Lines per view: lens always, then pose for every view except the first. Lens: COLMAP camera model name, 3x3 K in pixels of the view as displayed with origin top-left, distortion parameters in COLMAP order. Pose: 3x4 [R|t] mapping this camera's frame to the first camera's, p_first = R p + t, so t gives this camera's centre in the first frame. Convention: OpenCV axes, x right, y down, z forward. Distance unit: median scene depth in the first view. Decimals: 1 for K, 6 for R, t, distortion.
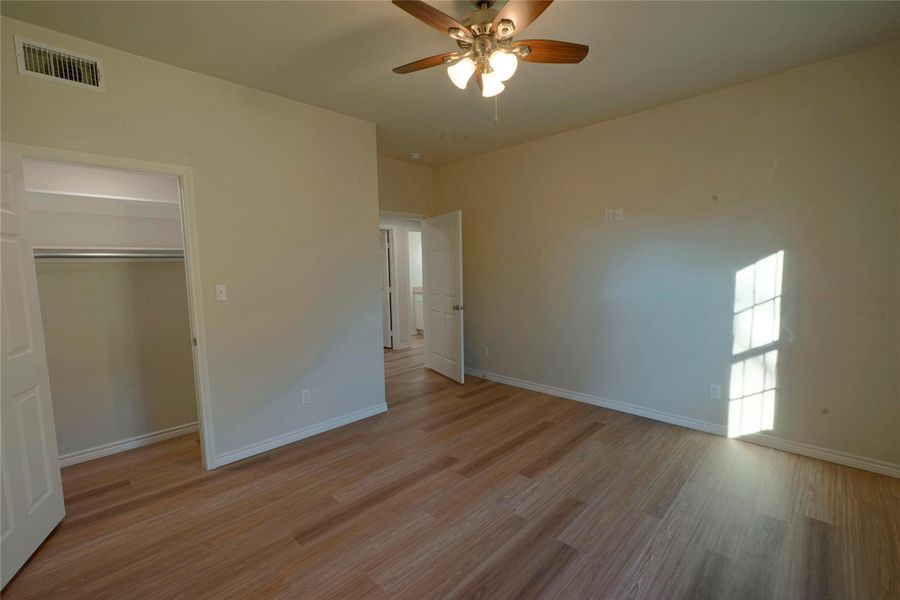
lens RADIAL K [[394.7, 0, 445.9], [0, 394.7, 303.6], [0, 0, 1]] dist [-0.003471, 0.000045]
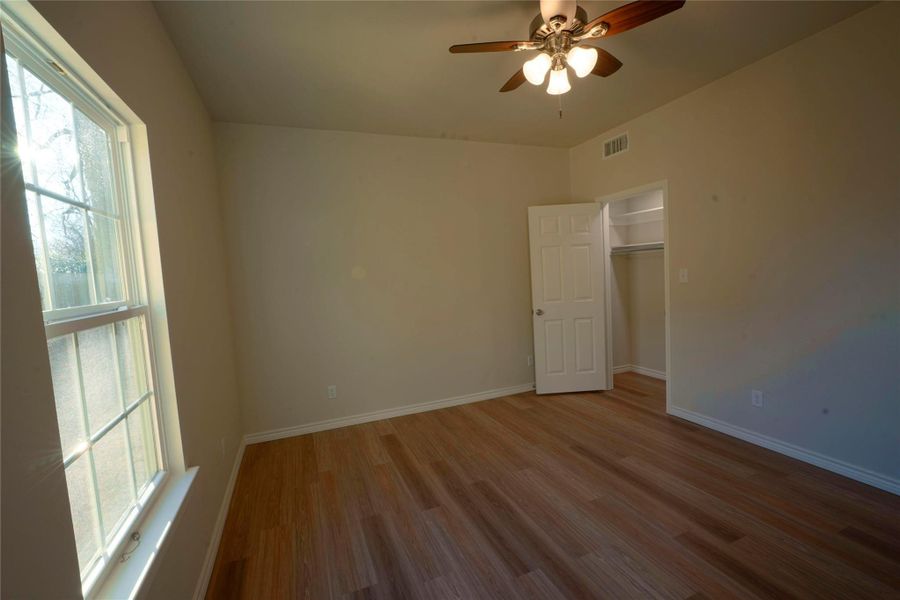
lens RADIAL K [[394.7, 0, 445.9], [0, 394.7, 303.6], [0, 0, 1]] dist [-0.003471, 0.000045]
pose [[-0.401740, 0.115818, -0.908400, 1.003463], [-0.022122, 0.990453, 0.136063, -0.112277], [0.915487, 0.074758, -0.395342, 0.999380]]
